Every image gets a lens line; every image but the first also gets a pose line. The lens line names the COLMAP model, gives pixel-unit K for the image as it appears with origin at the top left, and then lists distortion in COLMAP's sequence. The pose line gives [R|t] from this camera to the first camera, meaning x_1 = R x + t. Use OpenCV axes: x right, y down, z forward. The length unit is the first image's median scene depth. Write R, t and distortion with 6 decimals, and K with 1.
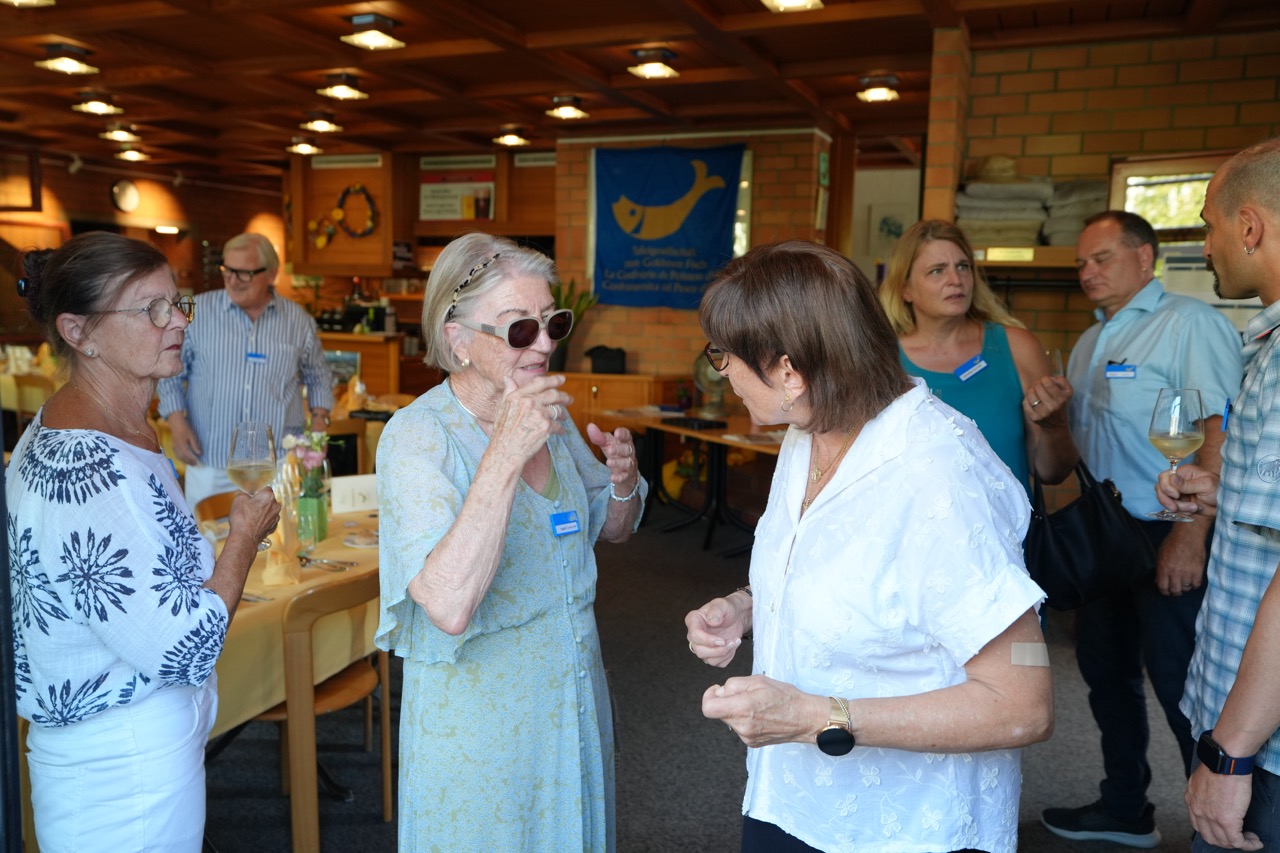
lens RADIAL K [[985.6, 0, 640.0], [0, 985.6, 426.5], [0, 0, 1]] dist [-0.009559, 0.046954]
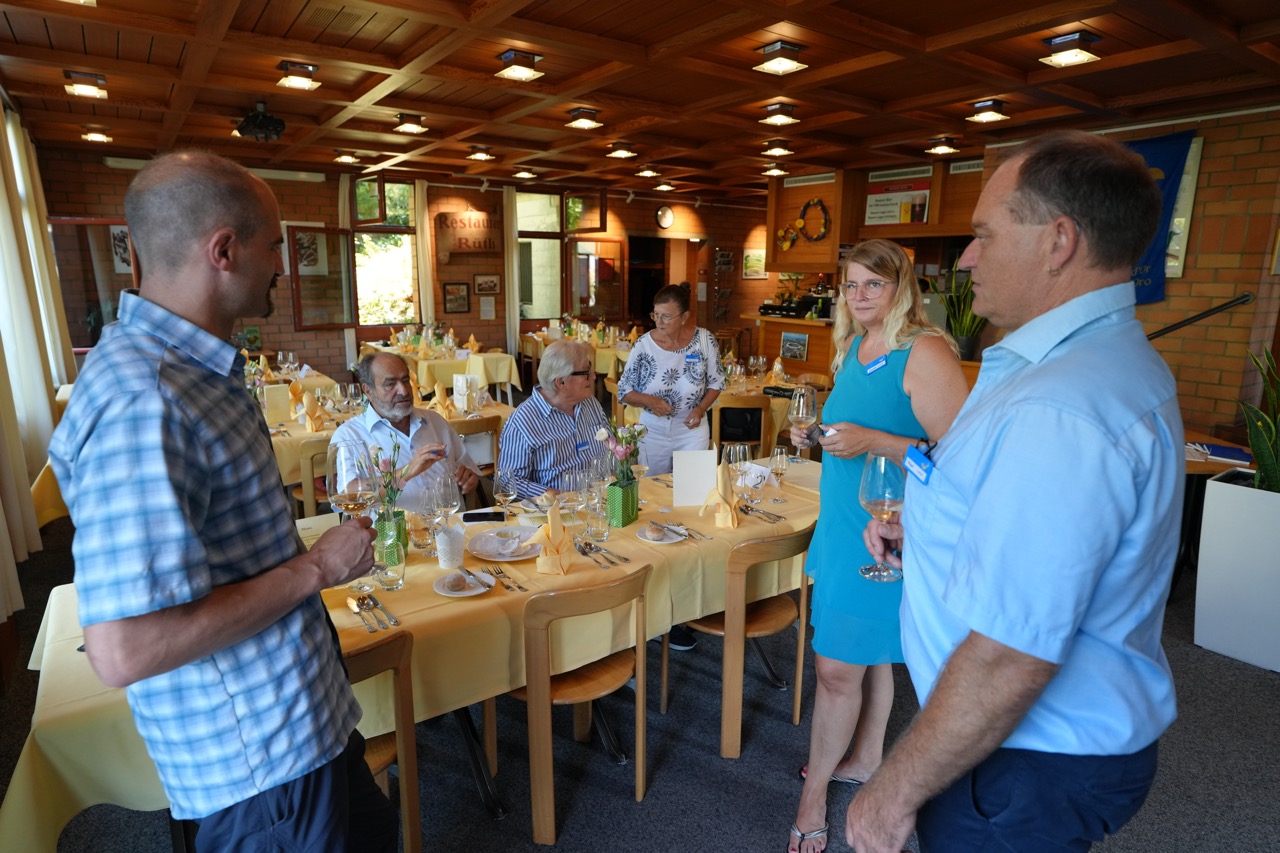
lens RADIAL K [[741.4, 0, 636.4], [0, 741.4, 428.0], [0, 0, 1]] dist [-0.050398, 0.029932]
pose [[0.849718, 0.097315, -0.518178, 0.029514], [-0.066308, 0.994739, 0.078081, -0.016338], [0.523051, -0.031988, 0.851701, 0.087910]]
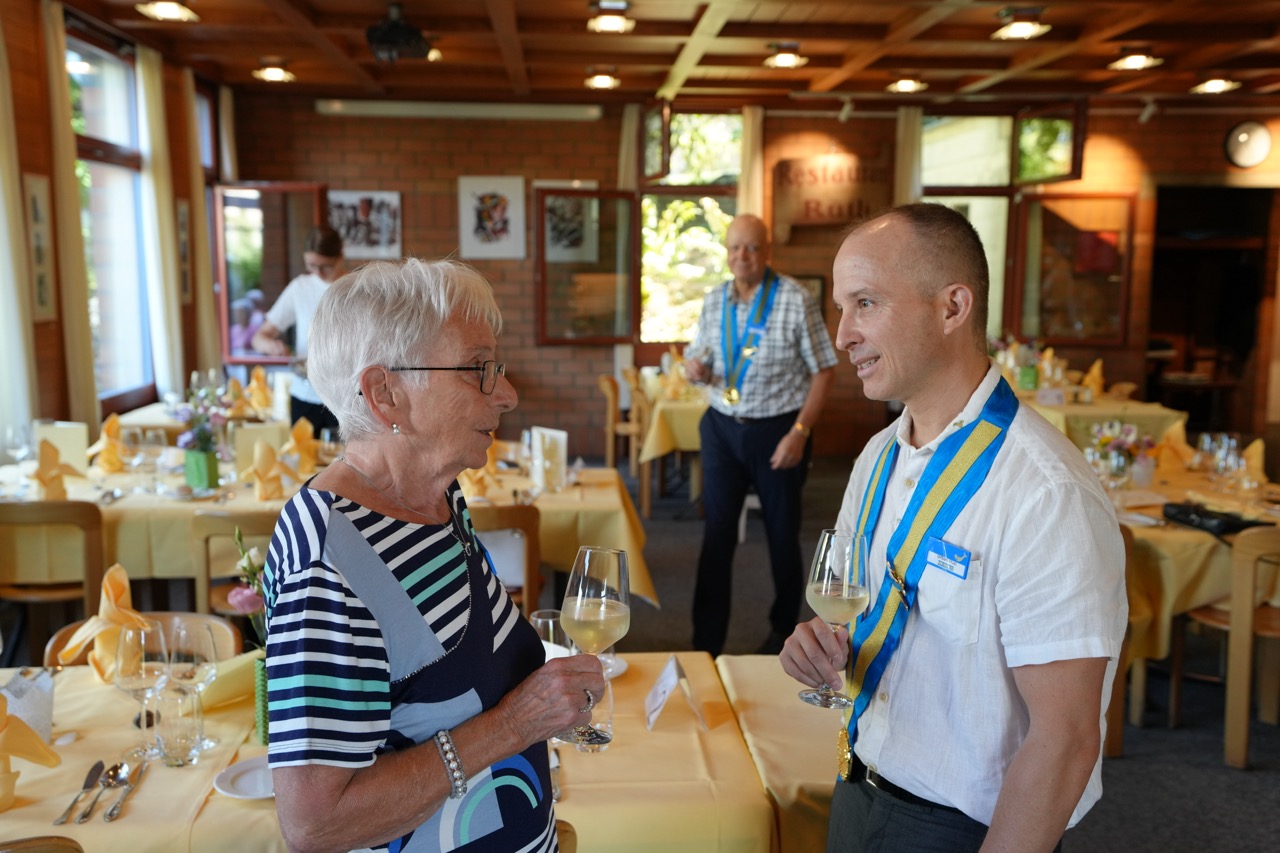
lens RADIAL K [[1222.5, 0, 640.0], [0, 1222.5, 426.5], [0, 0, 1]] dist [0.039142, 0.112803]
pose [[0.437830, 0.109405, -0.892376, 0.132359], [-0.122342, 0.990586, 0.061420, -0.046430], [0.890695, 0.082283, 0.447093, 0.300822]]
